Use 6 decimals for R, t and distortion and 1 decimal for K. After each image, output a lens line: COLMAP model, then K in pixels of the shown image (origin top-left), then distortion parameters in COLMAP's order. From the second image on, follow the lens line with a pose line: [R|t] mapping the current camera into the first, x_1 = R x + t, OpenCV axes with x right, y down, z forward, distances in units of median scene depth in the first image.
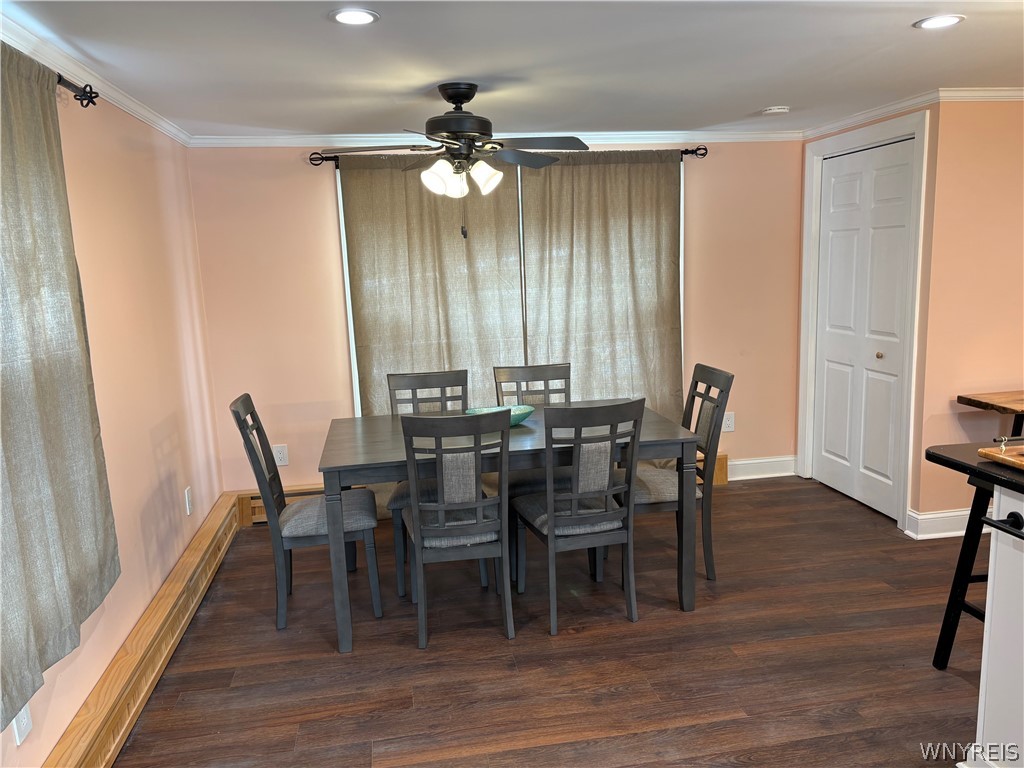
lens RADIAL K [[762.1, 0, 512.0], [0, 762.1, 384.0], [0, 0, 1]] dist [0.095365, -0.140937]
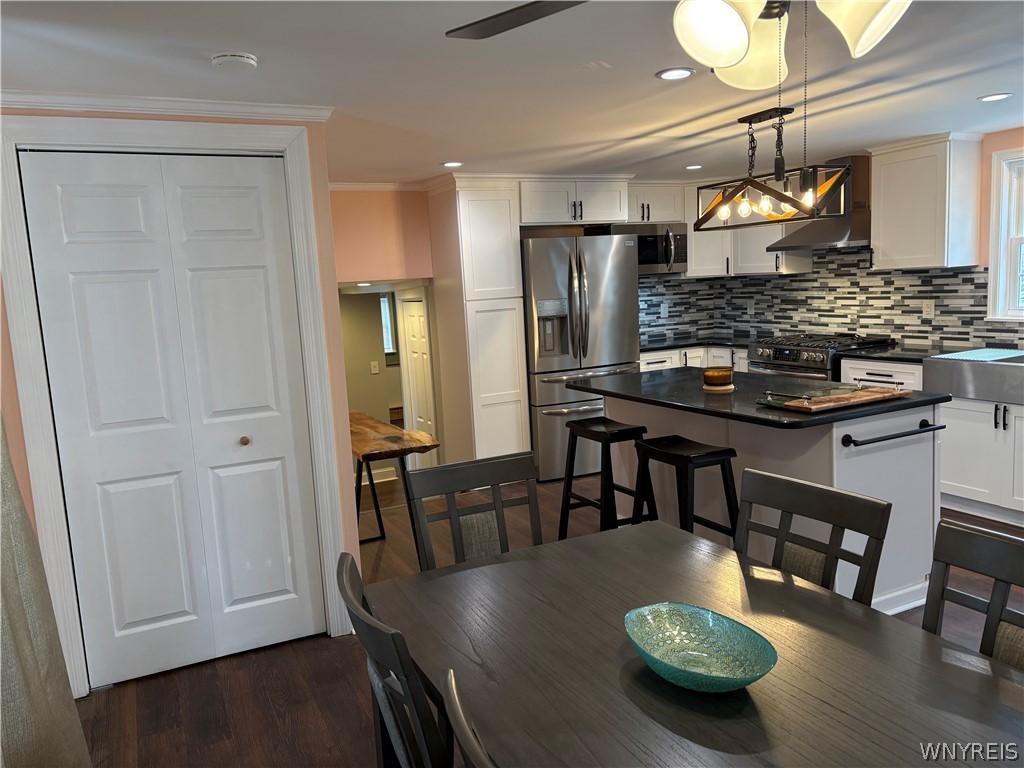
lens RADIAL K [[780.0, 0, 506.3], [0, 780.0, 386.5], [0, 0, 1]] dist [0.054213, -0.039780]
pose [[-0.282903, -0.075863, 0.956144, -0.327322], [0.217926, 0.965711, 0.141102, -0.148654], [-0.934063, 0.248286, -0.256670, 1.018447]]
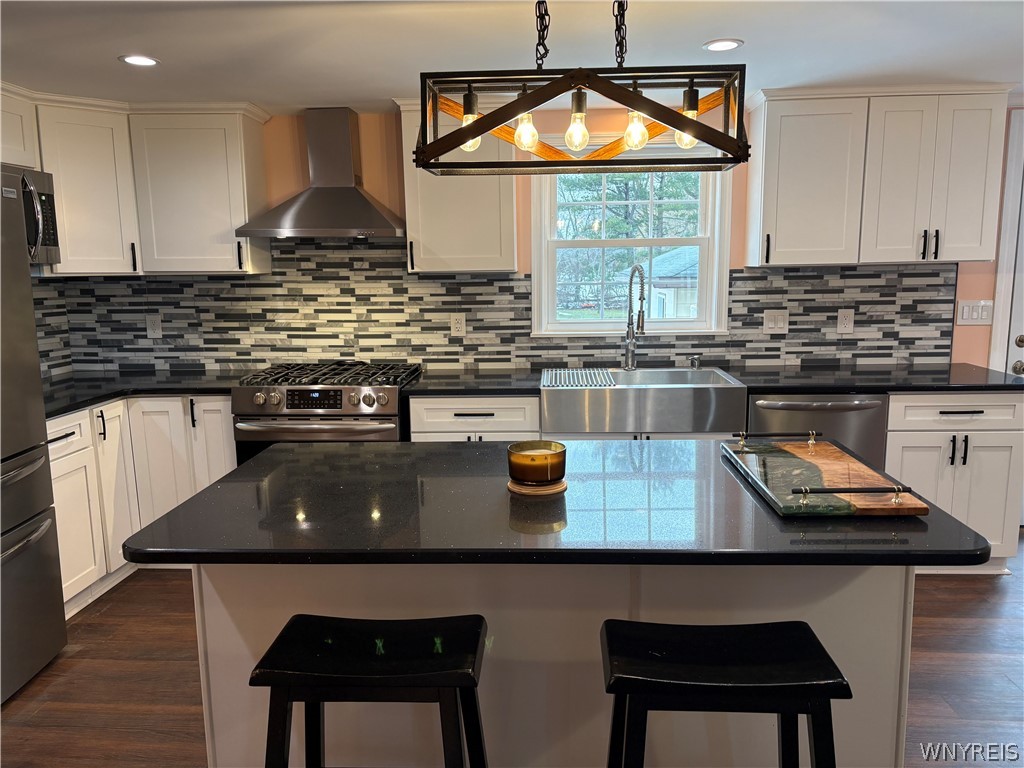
lens RADIAL K [[762.1, 0, 512.0], [0, 762.1, 384.0], [0, 0, 1]] dist [0.095365, -0.140937]
pose [[-0.975998, 0.020407, 0.216820, 0.459187], [0.085913, 0.950933, 0.297228, -0.153420], [-0.200115, 0.308722, -0.929863, 0.940058]]
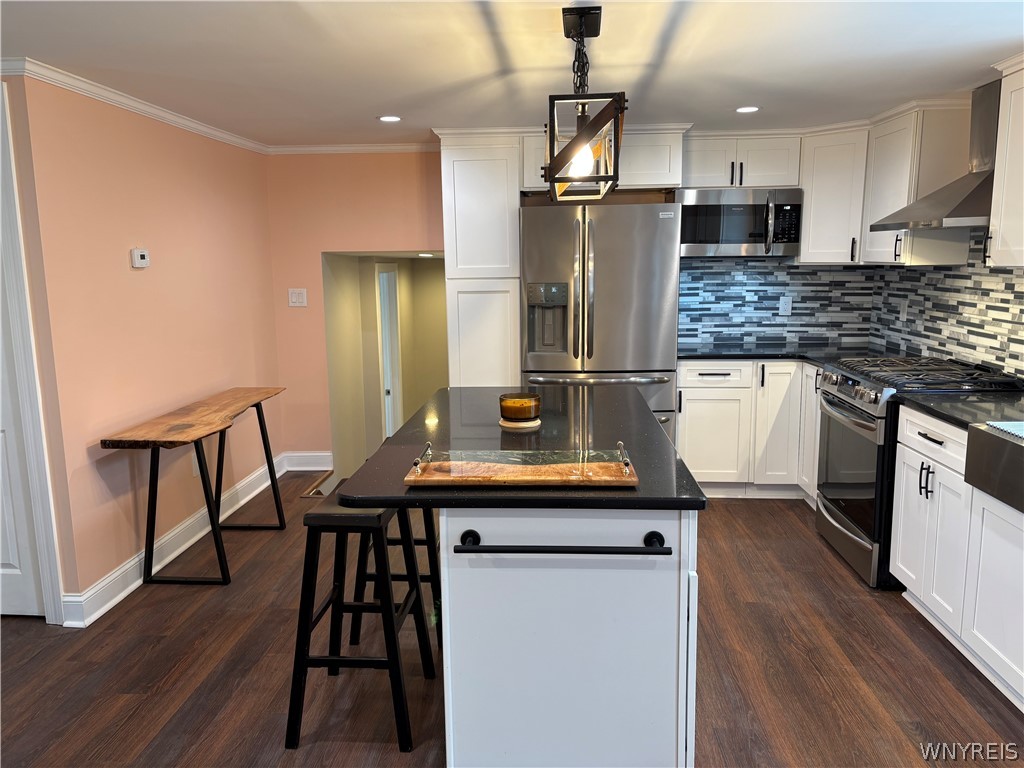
lens RADIAL K [[771.1, 0, 507.7], [0, 771.1, 392.3], [0, 0, 1]] dist [0.048245, -0.047279]
pose [[0.230038, -0.128586, 0.964649, -0.122370], [0.158512, 0.982946, 0.093225, -0.043000], [-0.960186, 0.131463, 0.246497, 0.350111]]
